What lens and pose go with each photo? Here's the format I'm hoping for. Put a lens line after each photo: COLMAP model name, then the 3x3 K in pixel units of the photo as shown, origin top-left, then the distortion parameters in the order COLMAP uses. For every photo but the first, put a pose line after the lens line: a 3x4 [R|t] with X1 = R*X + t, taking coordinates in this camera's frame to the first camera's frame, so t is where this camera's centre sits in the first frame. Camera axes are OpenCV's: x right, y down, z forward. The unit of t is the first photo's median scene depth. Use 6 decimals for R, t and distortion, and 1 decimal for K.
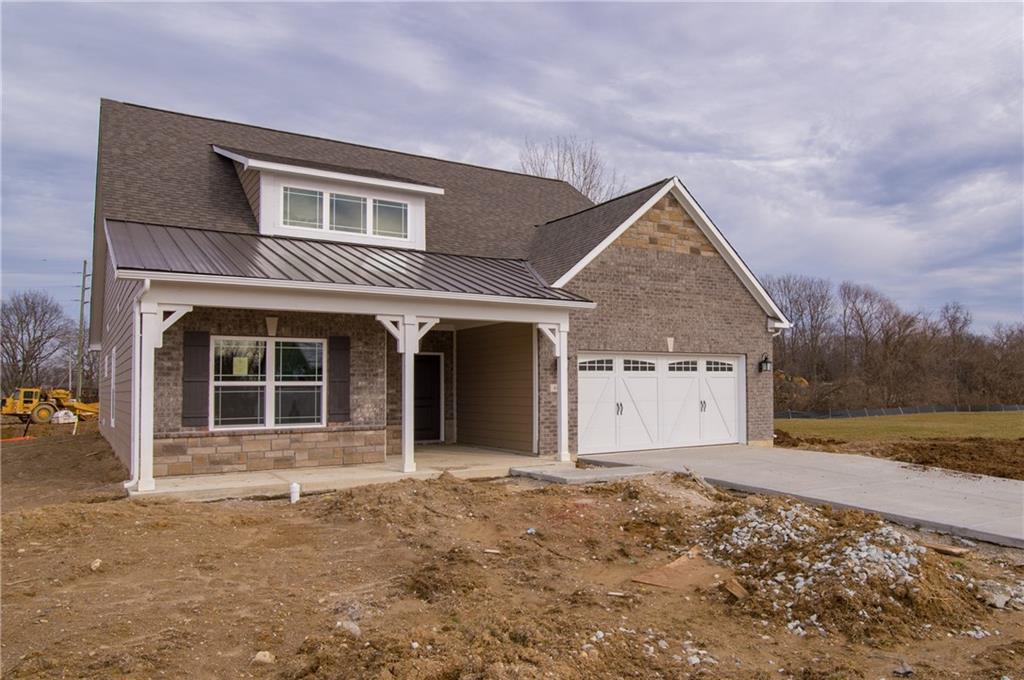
lens RADIAL K [[680.1, 0, 516.0], [0, 680.1, 339.5], [0, 0, 1]] dist [-0.032700, -0.002925]
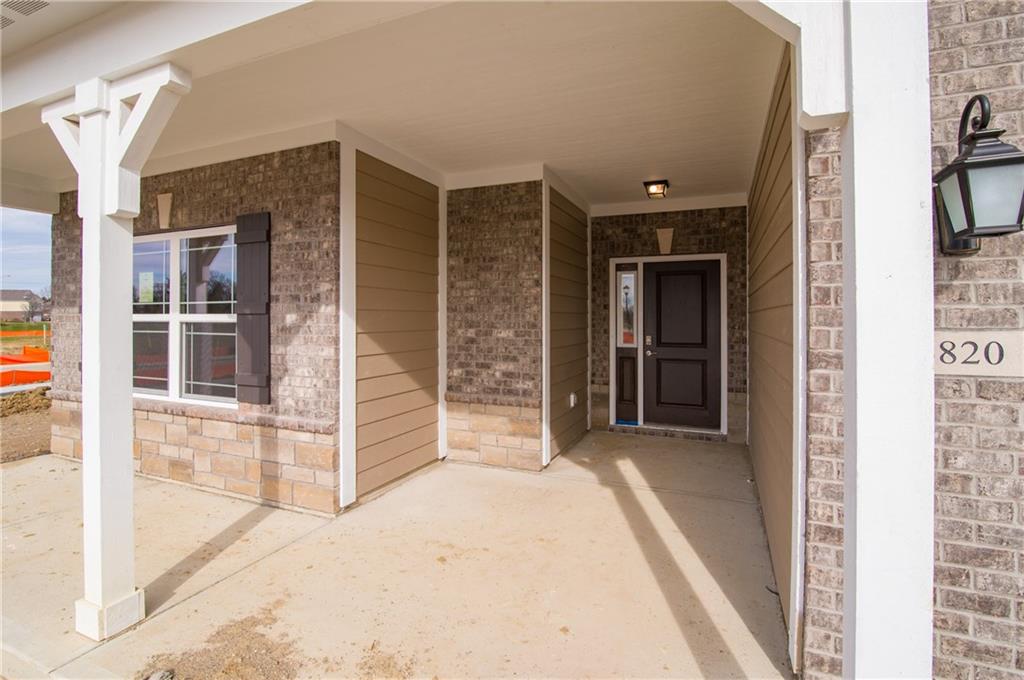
lens RADIAL K [[478.0, 0, 513.7], [0, 478.0, 309.7], [0, 0, 1]] dist [-0.022930, 0.000111]
pose [[0.627542, -0.000363, -0.778582, 0.093985], [0.050987, 0.997872, 0.040630, 0.054476], [0.776911, -0.065195, 0.626226, 0.927696]]
